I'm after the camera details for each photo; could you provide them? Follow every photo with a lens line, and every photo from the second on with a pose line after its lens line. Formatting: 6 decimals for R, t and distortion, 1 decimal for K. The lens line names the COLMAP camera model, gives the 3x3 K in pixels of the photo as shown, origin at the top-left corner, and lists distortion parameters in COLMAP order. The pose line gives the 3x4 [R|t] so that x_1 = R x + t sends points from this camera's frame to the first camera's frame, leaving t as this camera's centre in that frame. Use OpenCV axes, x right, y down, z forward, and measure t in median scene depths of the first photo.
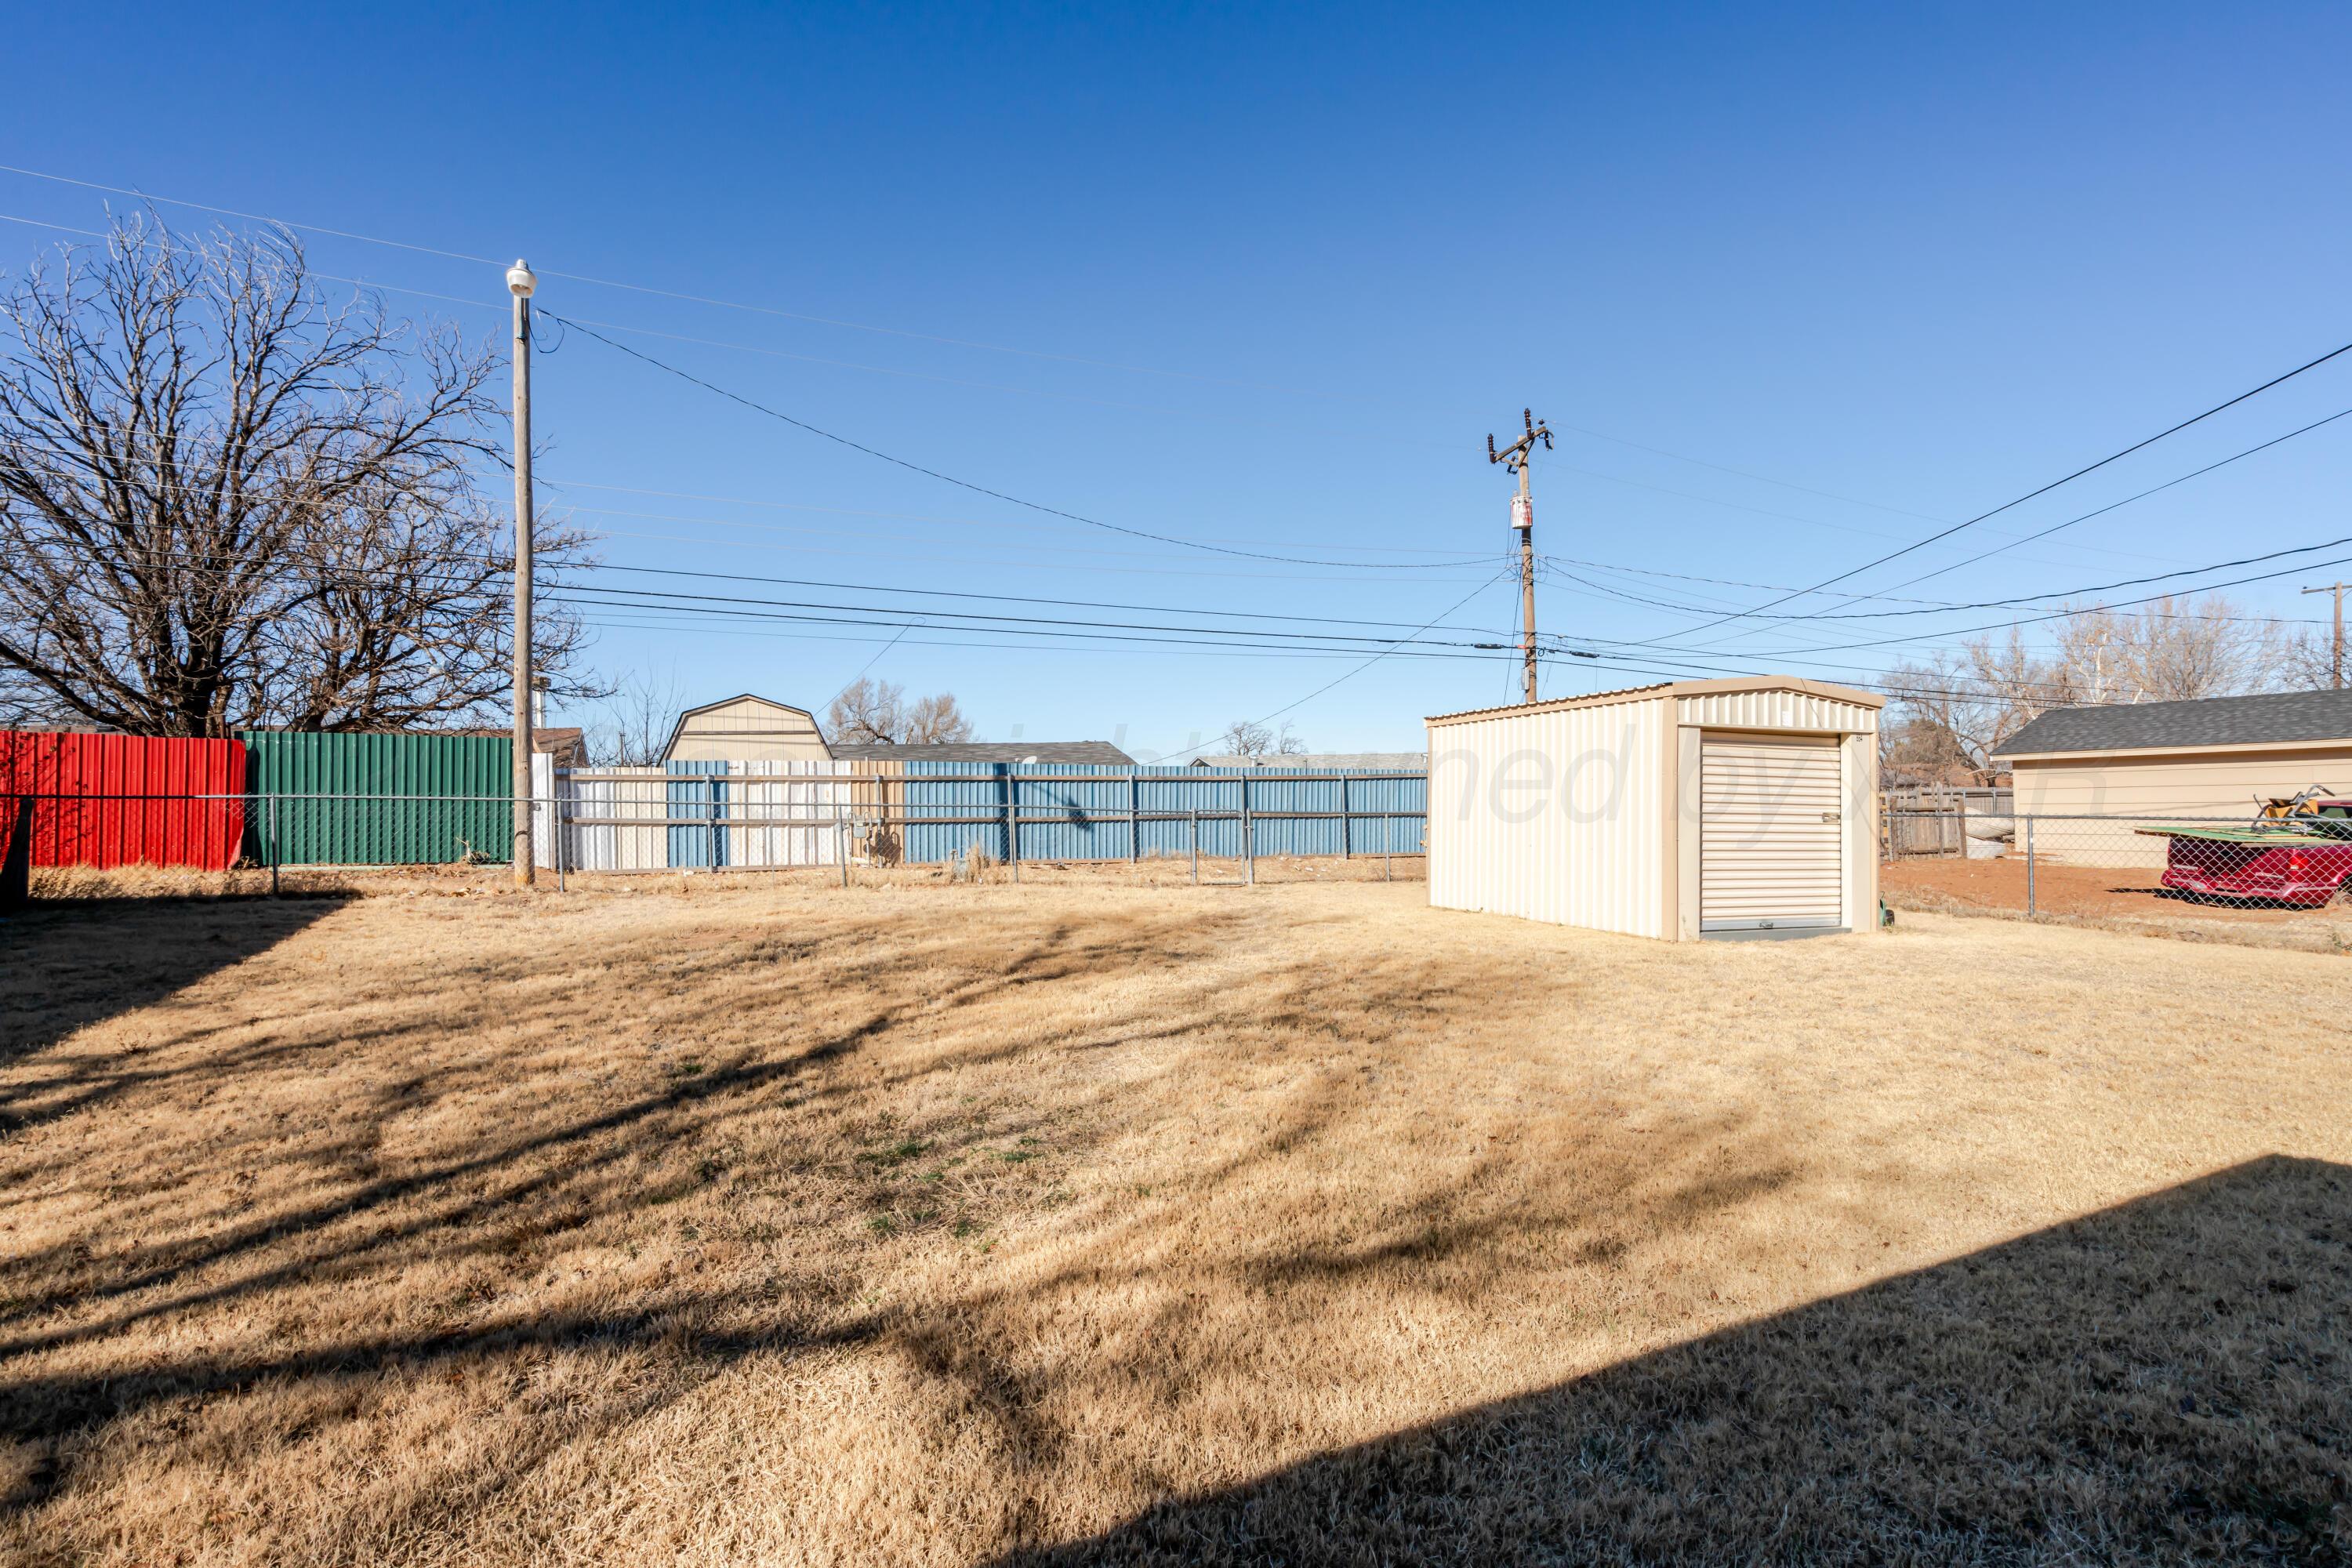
lens RADIAL K [[1074.7, 0, 1175.6], [0, 1074.7, 769.9], [0, 0, 1]] dist [-0.003860, 0.000693]
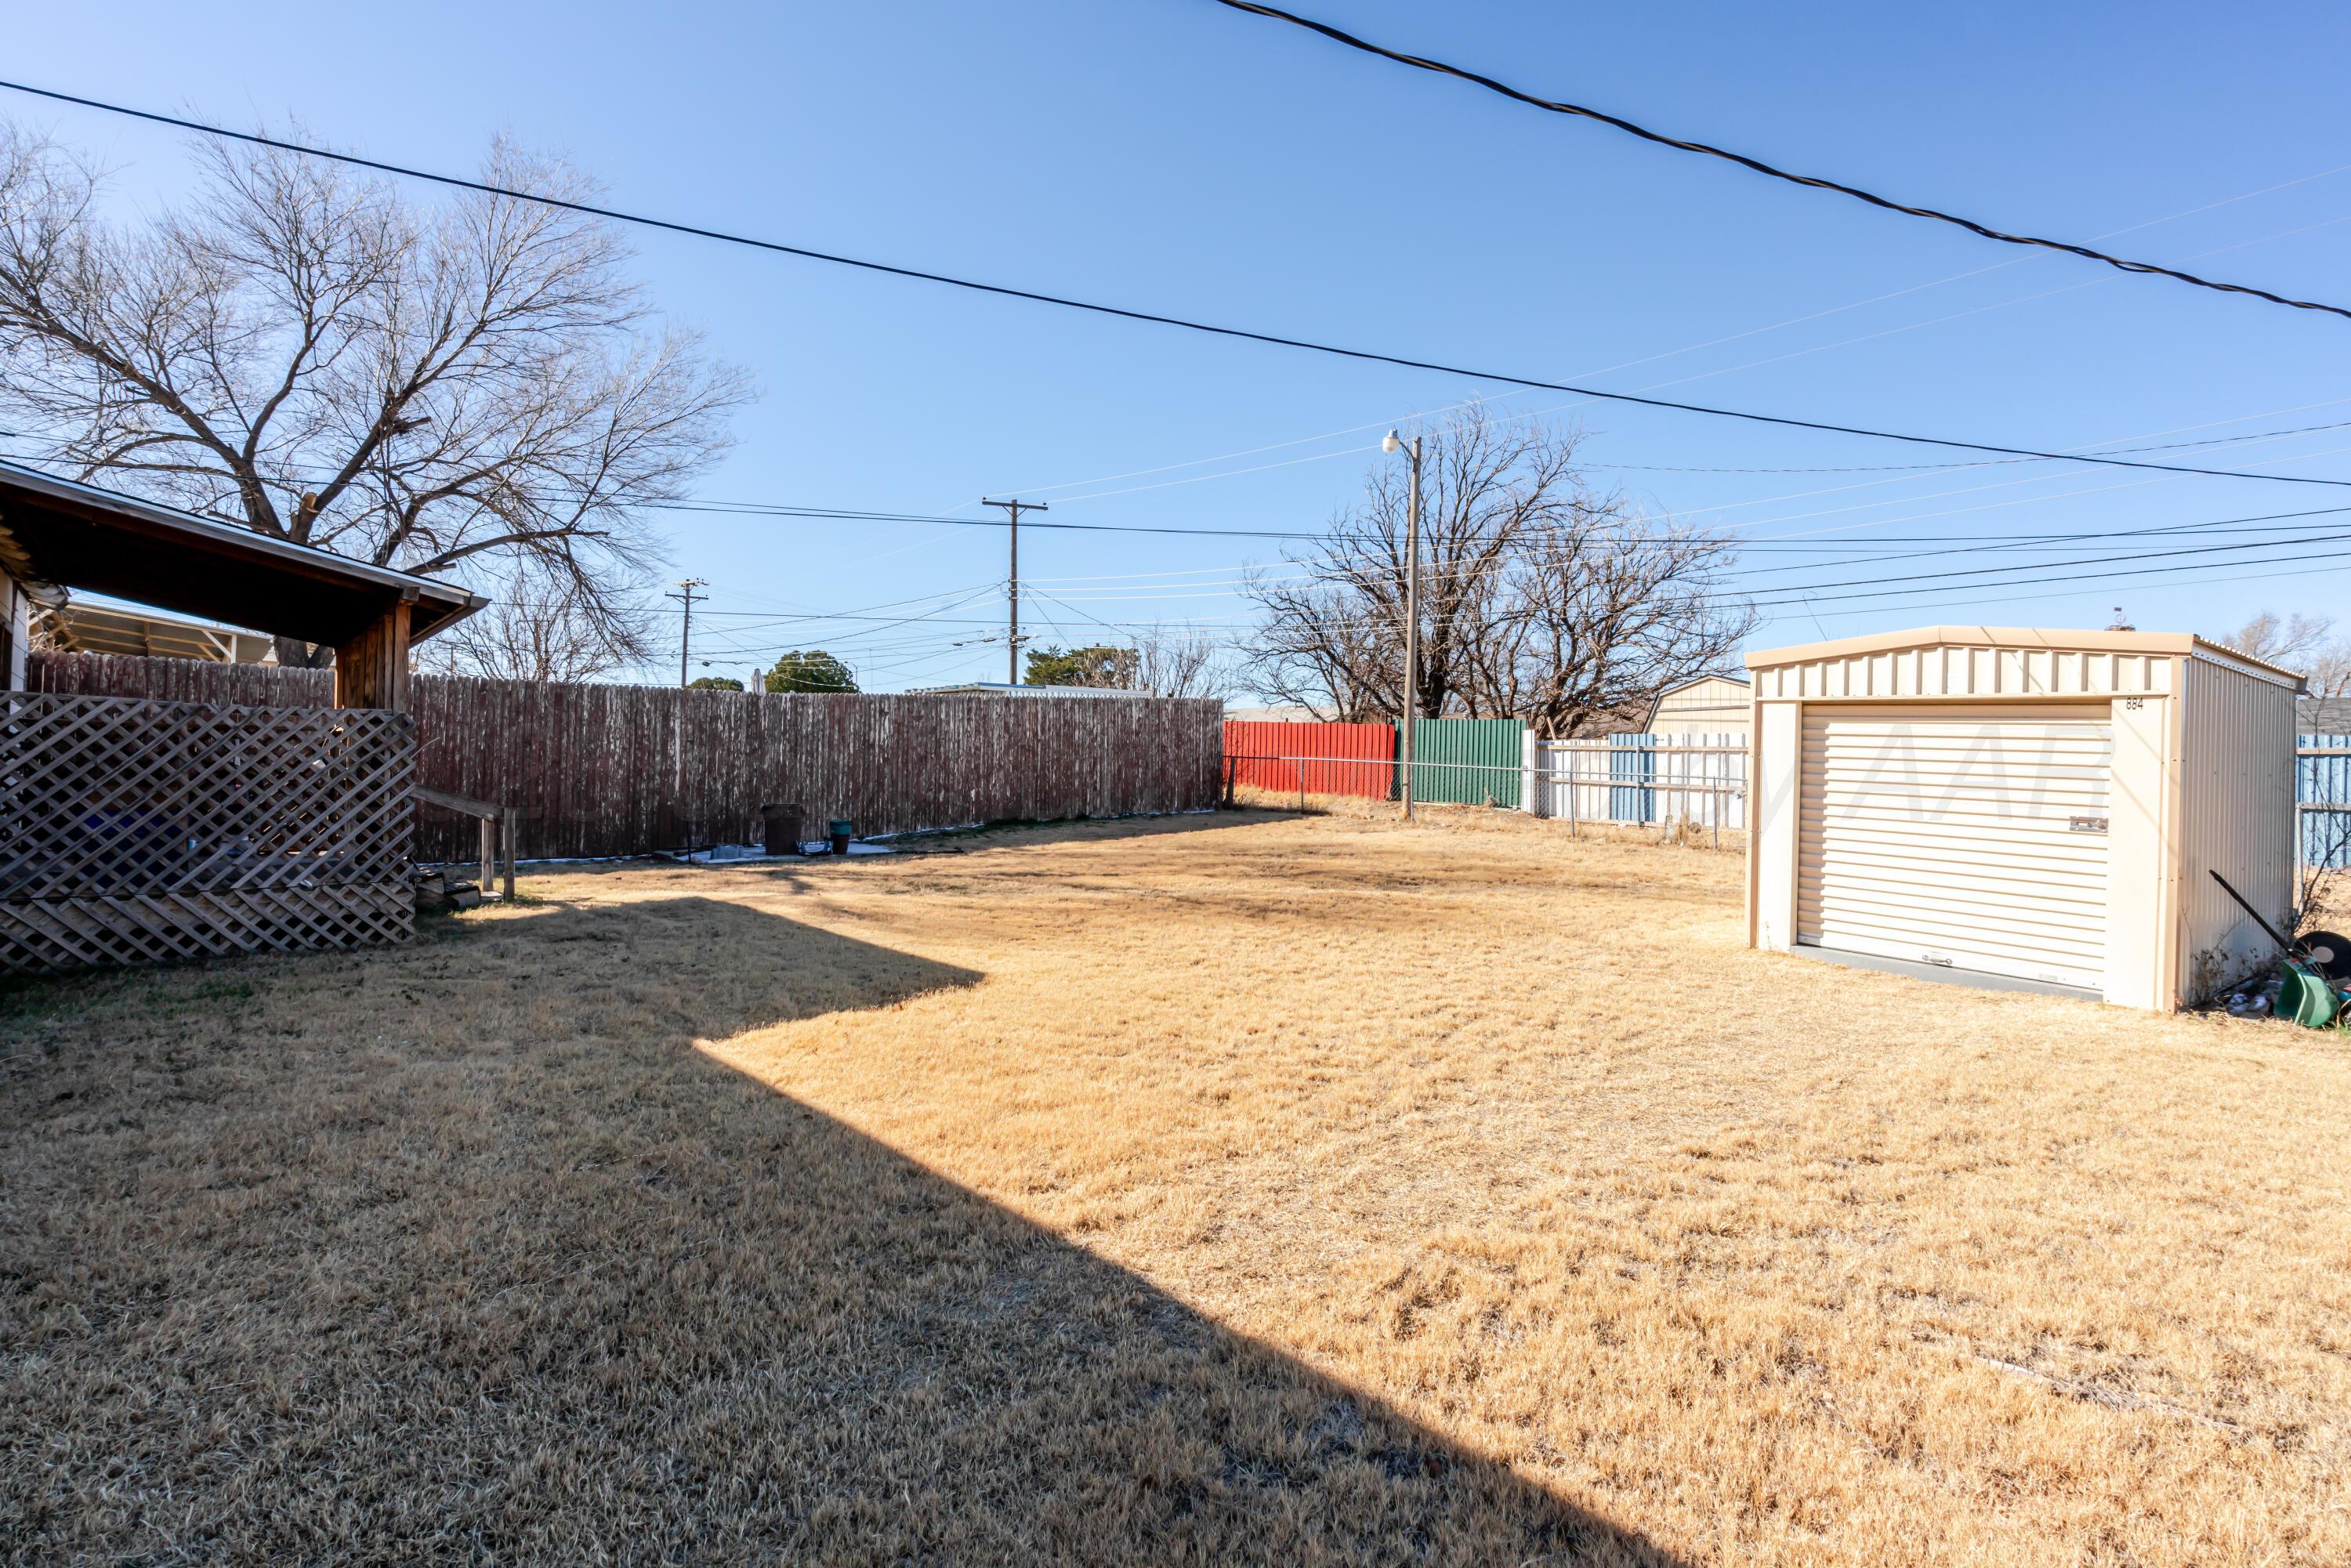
lens RADIAL K [[1074.2, 0, 1174.8], [0, 1074.2, 777.3], [0, 0, 1]] dist [-0.003860, 0.000693]
pose [[0.281219, 0.032060, -0.959108, 0.672990], [0.003715, 0.999398, 0.034496, -0.006562], [0.959636, -0.013264, 0.280931, 0.174125]]
